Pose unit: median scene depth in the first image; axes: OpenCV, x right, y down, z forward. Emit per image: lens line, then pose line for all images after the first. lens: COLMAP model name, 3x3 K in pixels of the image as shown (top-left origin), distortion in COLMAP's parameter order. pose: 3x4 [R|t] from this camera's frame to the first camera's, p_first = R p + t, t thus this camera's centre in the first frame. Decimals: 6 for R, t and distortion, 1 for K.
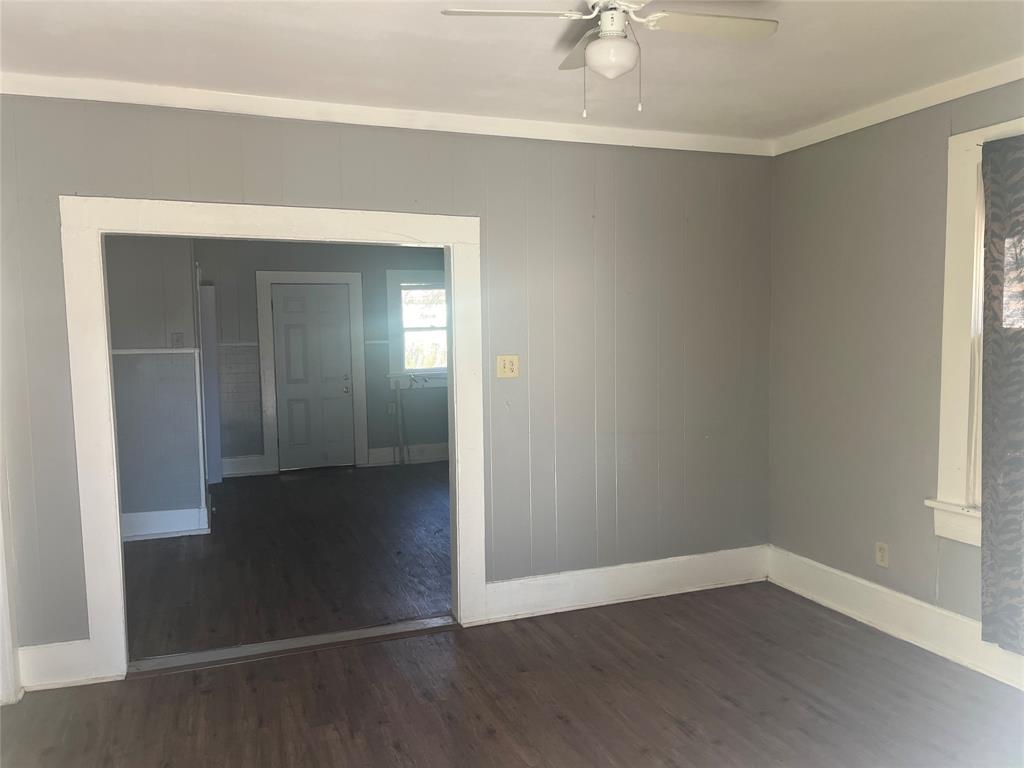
lens RADIAL K [[781.5, 0, 510.7], [0, 781.5, 383.1], [0, 0, 1]] dist [0.053811, -0.061297]
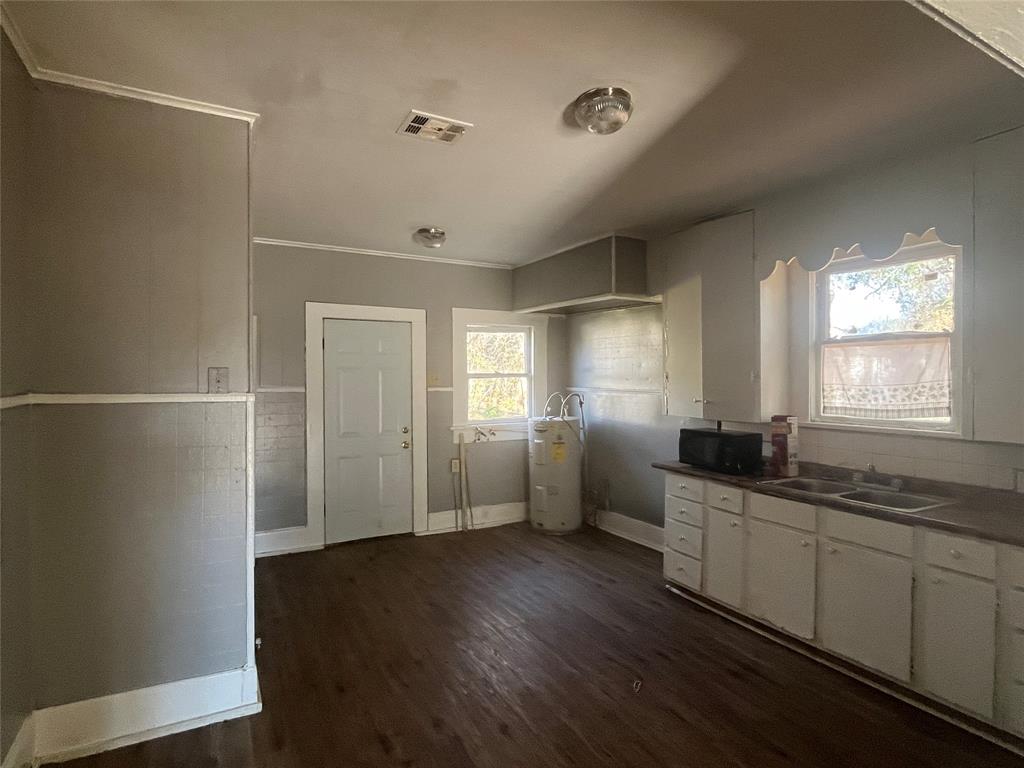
lens RADIAL K [[550.6, 0, 506.2], [0, 550.6, 382.4], [0, 0, 1]] dist [-0.001339, -0.003791]
pose [[0.991649, 0.017334, 0.127794, -0.371286], [-0.008169, 0.997378, -0.071901, -0.035345], [-0.128706, 0.070256, 0.989191, 0.800207]]
